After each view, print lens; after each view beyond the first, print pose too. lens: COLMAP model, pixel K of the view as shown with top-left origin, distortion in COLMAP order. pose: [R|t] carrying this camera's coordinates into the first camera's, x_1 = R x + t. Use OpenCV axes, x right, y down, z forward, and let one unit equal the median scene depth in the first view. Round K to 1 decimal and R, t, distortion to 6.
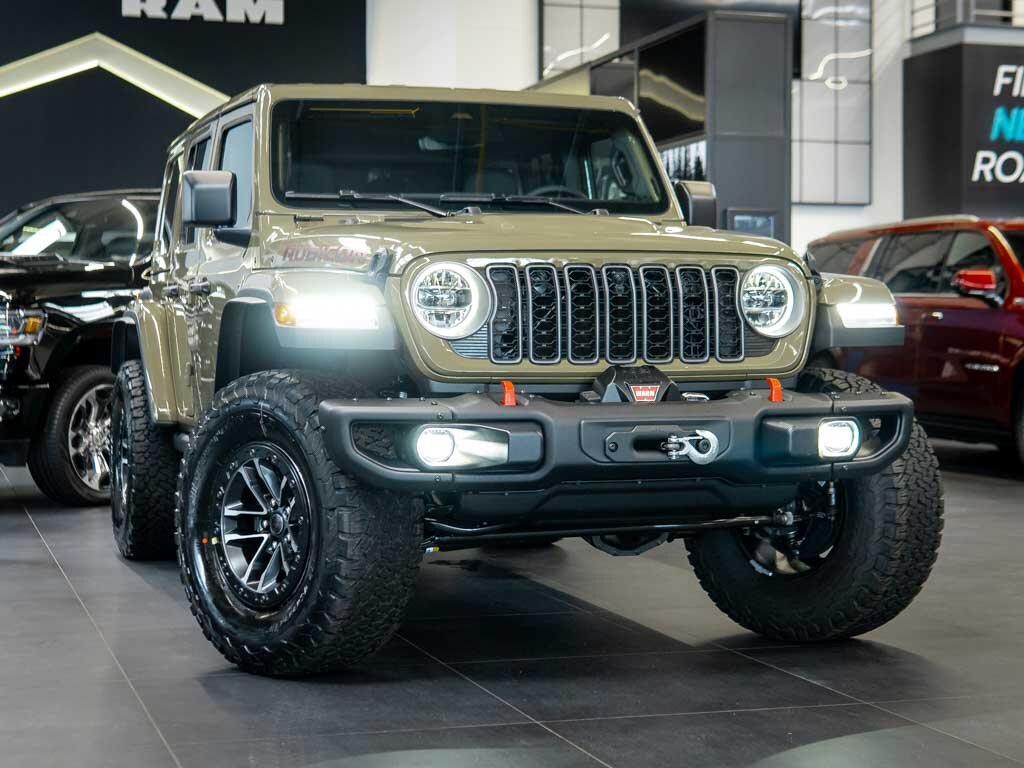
lens RADIAL K [[1778.4, 0, 533.5], [0, 1778.4, 387.9], [0, 0, 1]] dist [-0.001657, -0.134478]
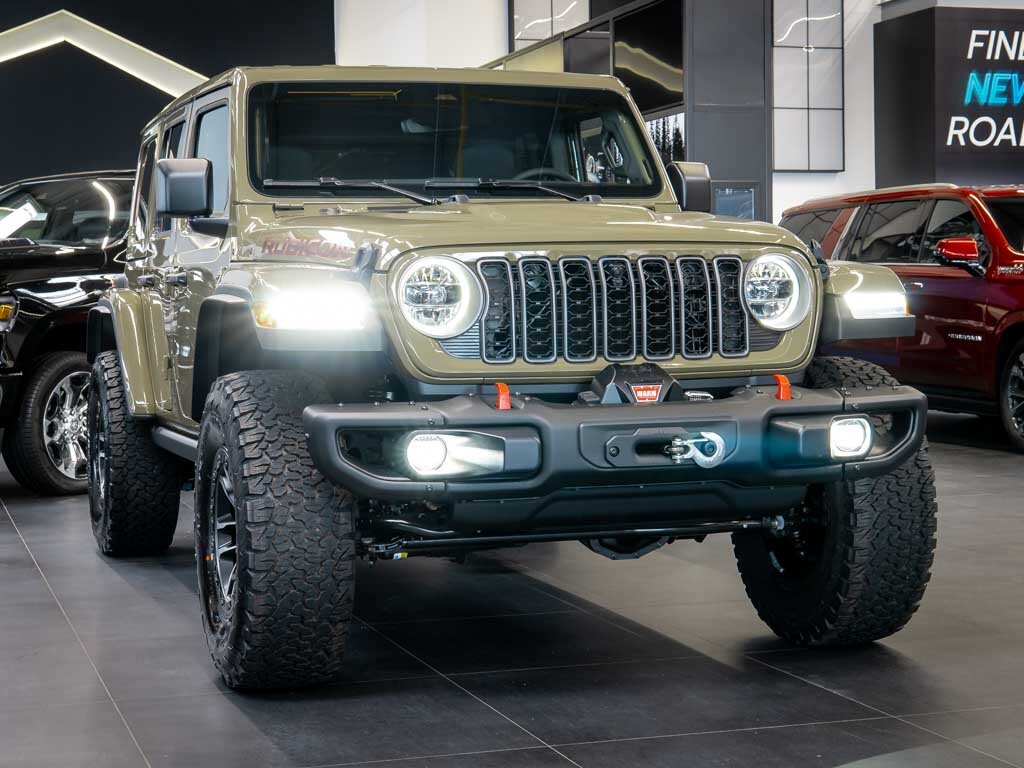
lens RADIAL K [[1759.4, 0, 510.8], [0, 1759.4, 380.3], [0, 0, 1]] dist [0.002315, 0.123587]
pose [[0.999926, -0.012165, 0.000170, -0.008044], [0.012161, 0.999827, 0.014087, -0.014947], [-0.000341, -0.014084, 0.999901, 0.052551]]
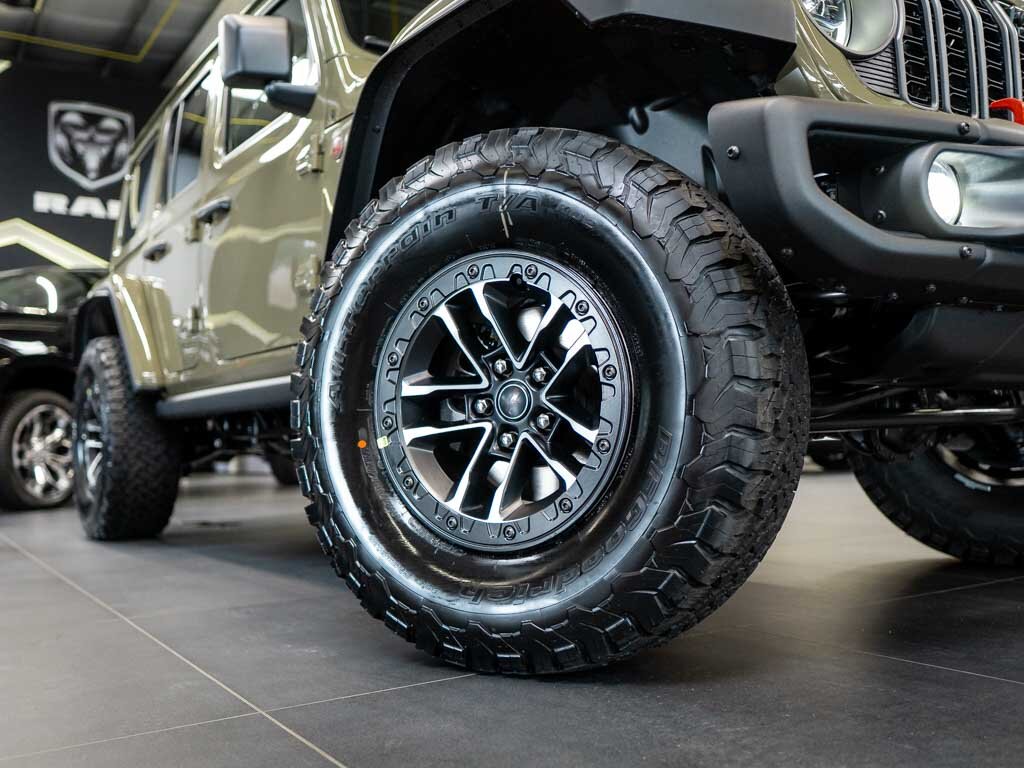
lens RADIAL K [[940.5, 0, 512.2], [0, 940.5, 383.9], [0, 0, 1]] dist [0.002232, 0.001817]
pose [[0.967779, -0.012373, 0.251497, -0.215363], [0.033552, 0.996222, -0.080099, 0.093095], [-0.249555, 0.085956, 0.964538, 0.695788]]
